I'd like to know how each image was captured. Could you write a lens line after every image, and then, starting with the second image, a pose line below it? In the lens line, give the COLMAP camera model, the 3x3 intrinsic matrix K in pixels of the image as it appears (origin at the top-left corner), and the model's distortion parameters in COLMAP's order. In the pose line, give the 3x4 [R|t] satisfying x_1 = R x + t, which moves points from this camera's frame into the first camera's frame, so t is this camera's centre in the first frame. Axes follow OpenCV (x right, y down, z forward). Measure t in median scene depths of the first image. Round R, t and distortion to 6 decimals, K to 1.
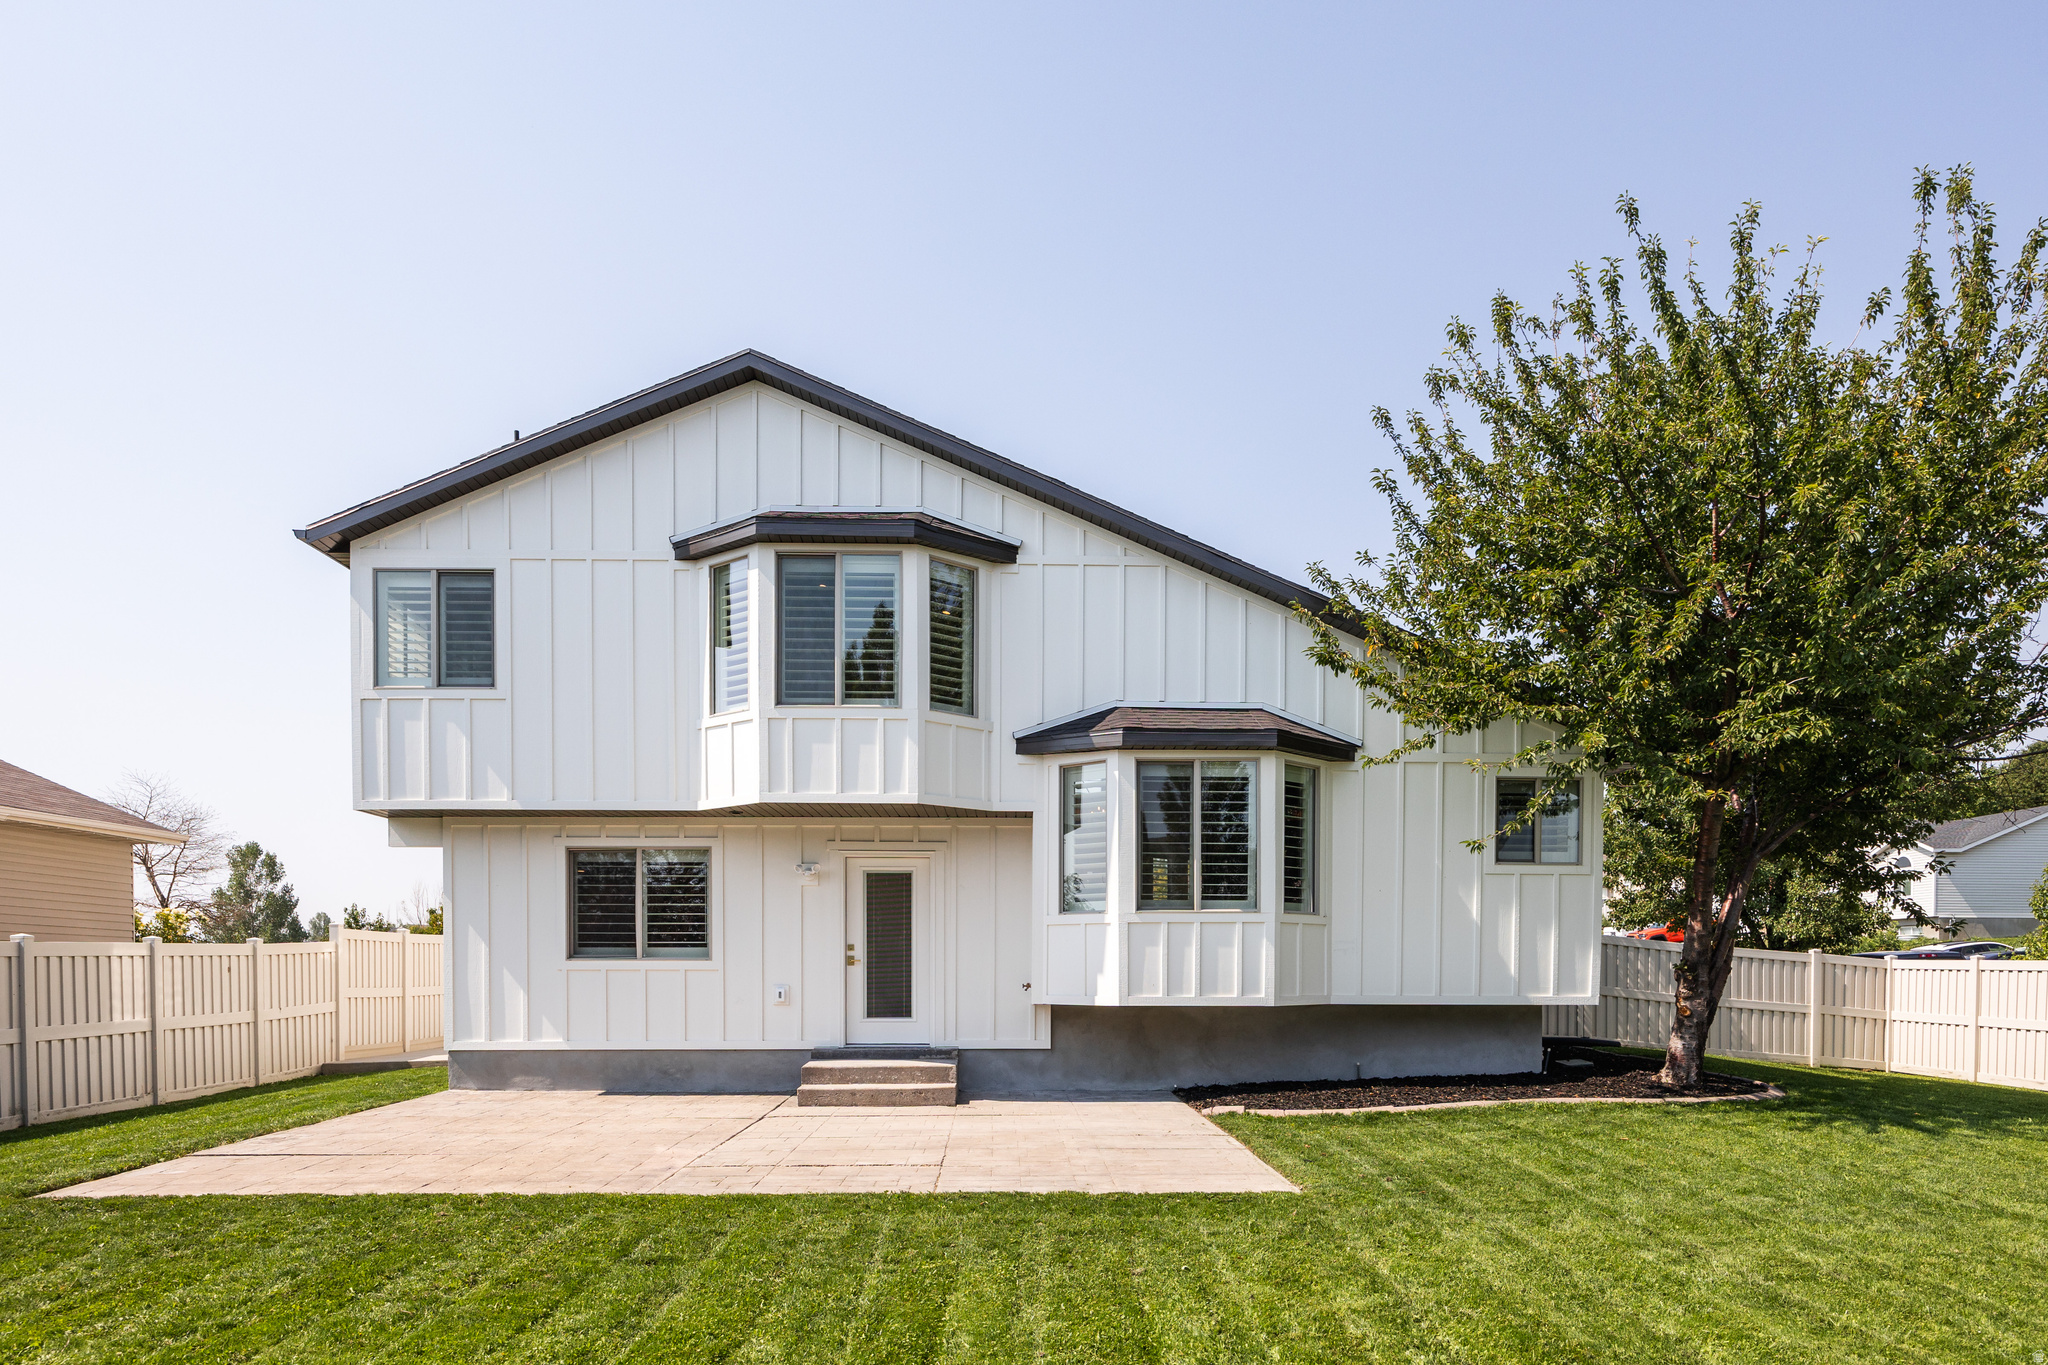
lens RADIAL K [[1252.7, 0, 1022.8], [0, 1252.7, 766.6], [0, 0, 1]] dist [0.004765, 0.000594]
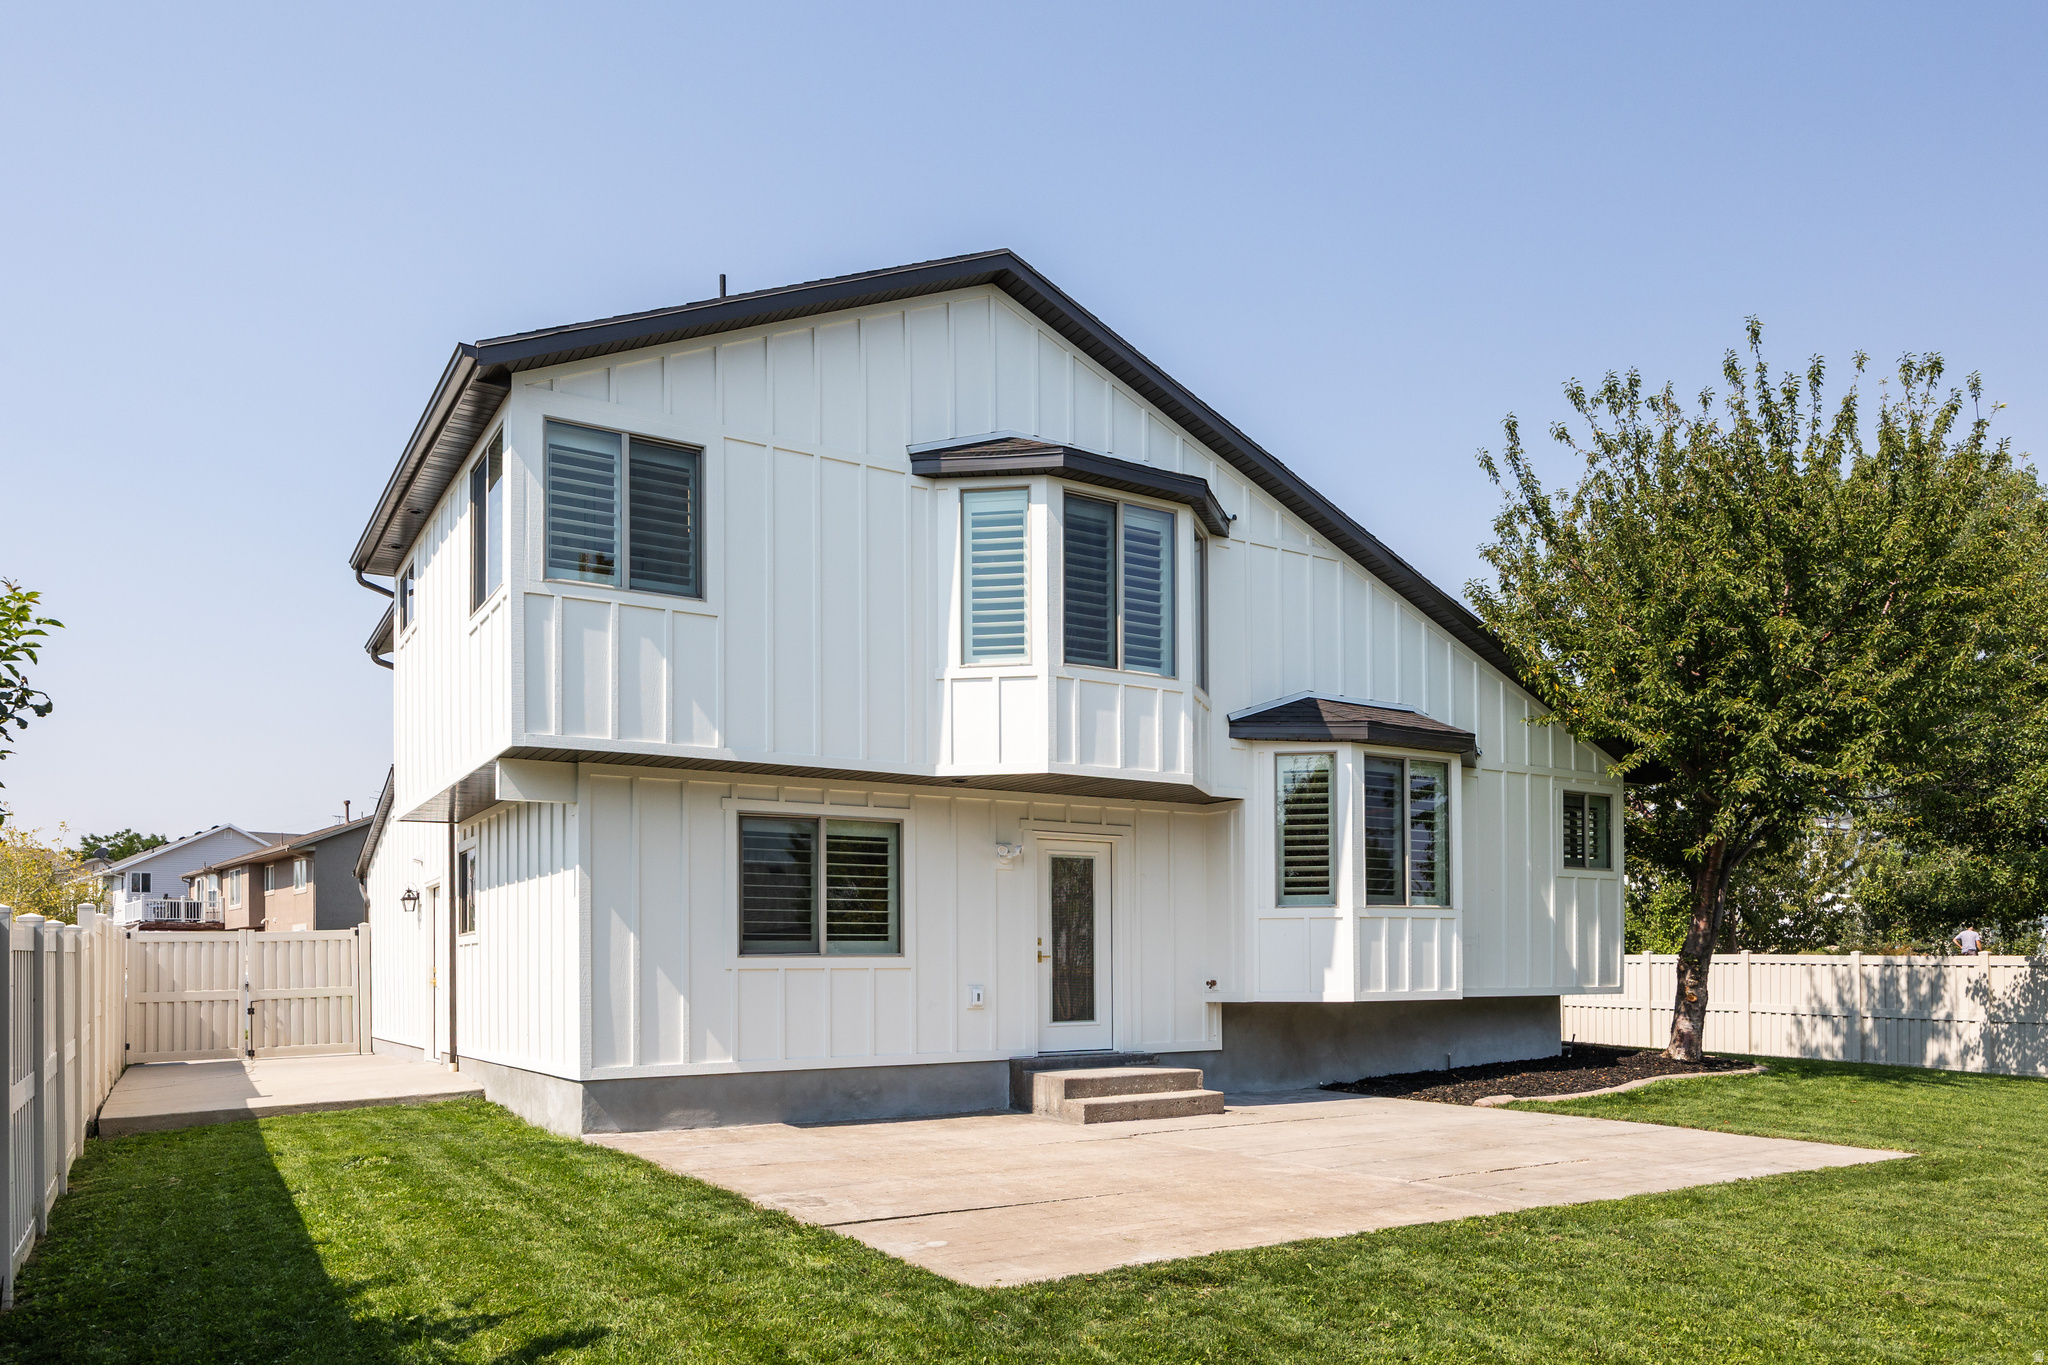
lens RADIAL K [[1405.2, 0, 1024.0], [0, 1405.2, 682.5], [0, 0, 1]] dist [0.001921, -0.000270]
pose [[0.861186, 0.095299, 0.499276, -0.670982], [-0.073899, 0.995305, -0.062513, 0.026728], [-0.502889, 0.016939, 0.864185, 0.155224]]
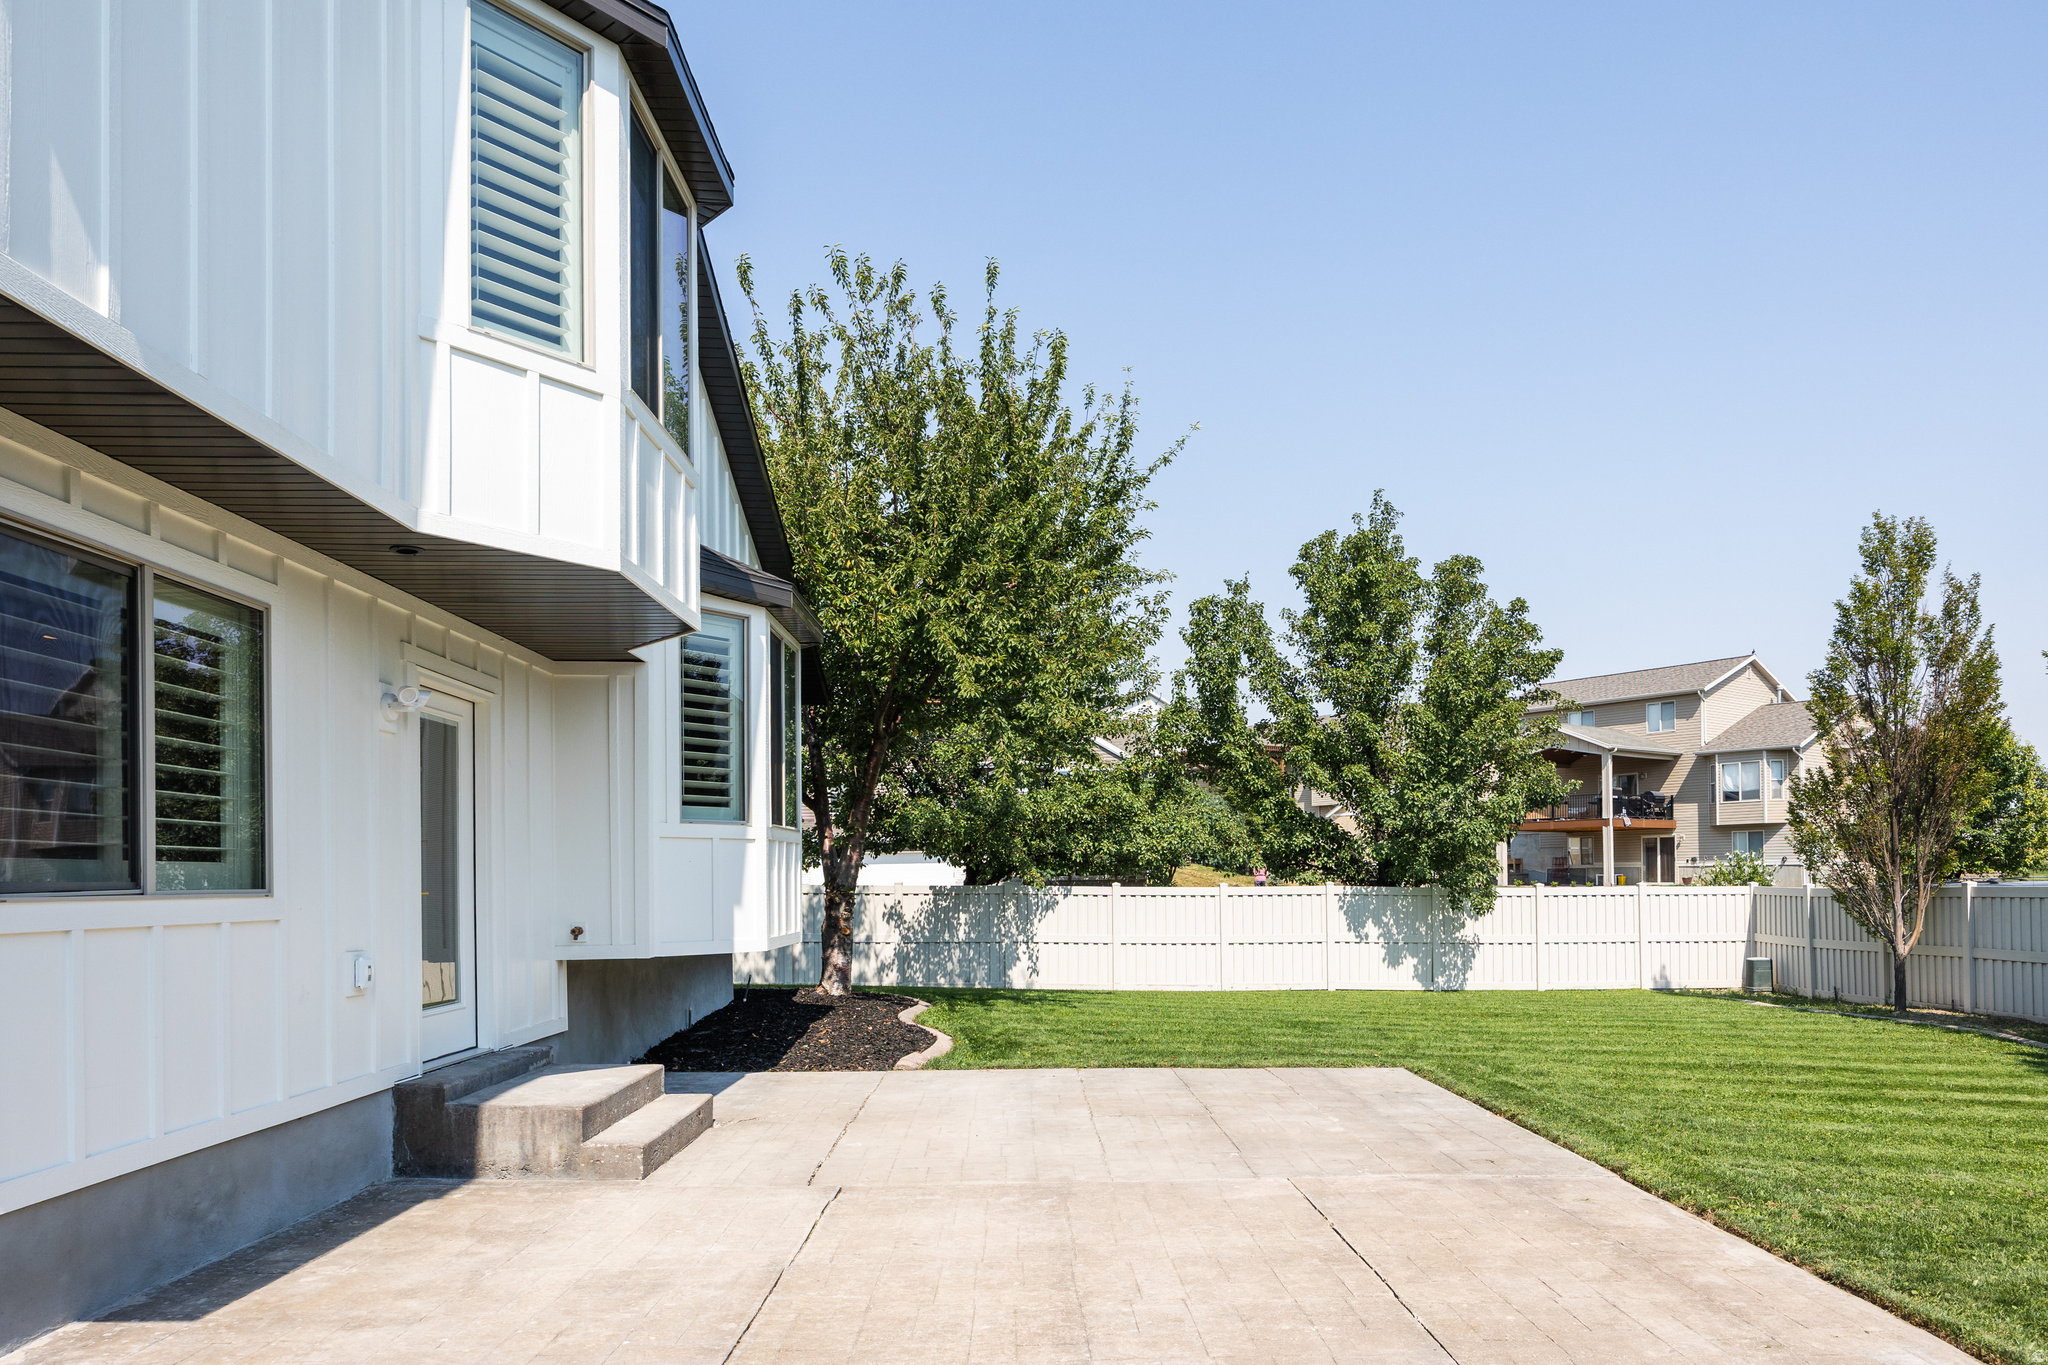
lens RADIAL K [[1359.4, 0, 1024.6], [0, 1359.4, 722.1], [0, 0, 1]] dist [-0.000954, -0.000915]
pose [[0.016322, 0.115105, 0.993219, -0.677443], [-0.149178, 0.982514, -0.111413, 0.115116], [-0.988676, -0.146348, 0.033208, 0.771171]]
